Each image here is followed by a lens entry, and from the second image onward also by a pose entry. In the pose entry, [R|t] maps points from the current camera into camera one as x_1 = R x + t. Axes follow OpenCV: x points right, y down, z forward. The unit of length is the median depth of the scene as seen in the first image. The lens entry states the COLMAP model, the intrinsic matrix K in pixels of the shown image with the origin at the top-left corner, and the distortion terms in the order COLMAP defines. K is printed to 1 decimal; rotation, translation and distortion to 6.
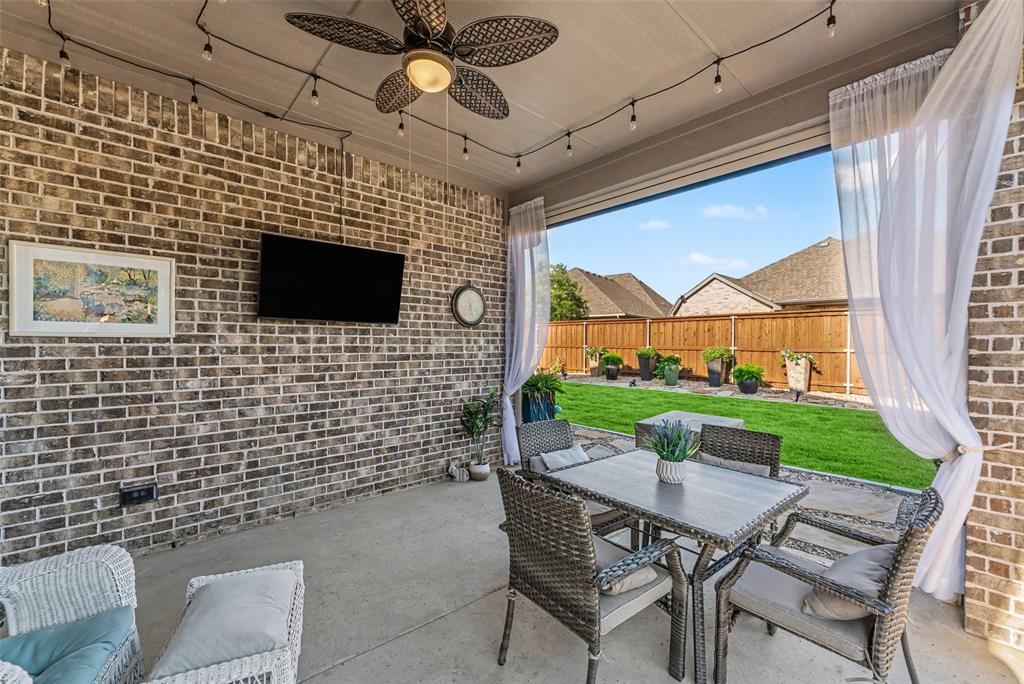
lens RADIAL K [[414.1, 0, 512.5], [0, 414.1, 343.9], [0, 0, 1]] dist [-0.001640, -0.000238]
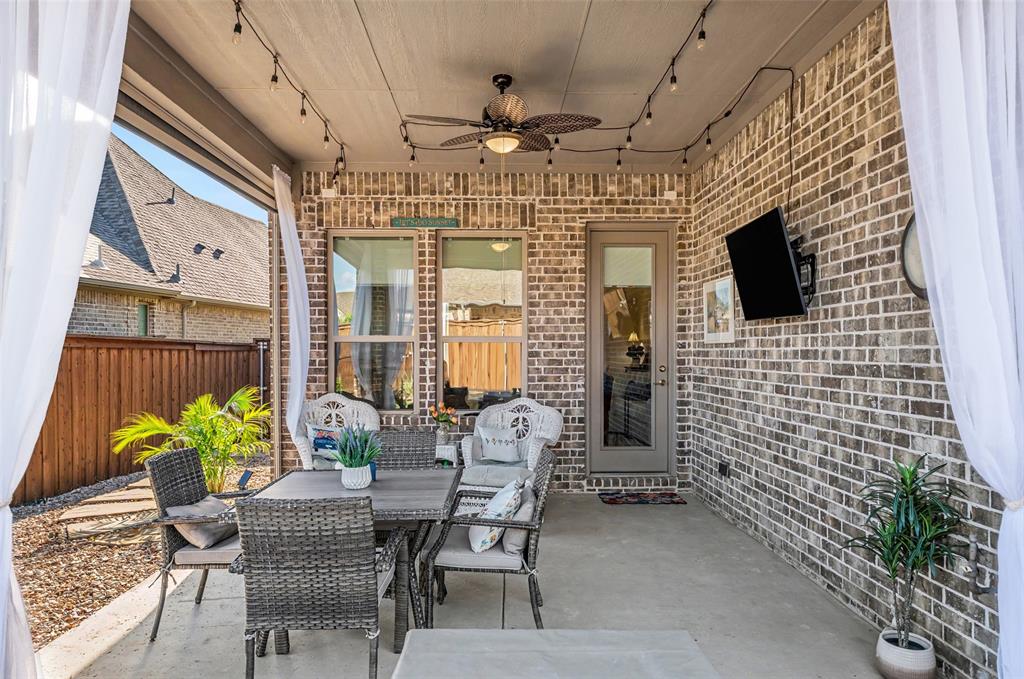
lens RADIAL K [[687.3, 0, 511.1], [0, 687.3, 343.8], [0, 0, 1]] dist [0.000978, 0.001053]
pose [[-0.650240, -0.006075, -0.759704, 0.785013], [0.006685, 0.999884, -0.013717, 0.007477], [0.759699, -0.013998, -0.650124, 1.328065]]
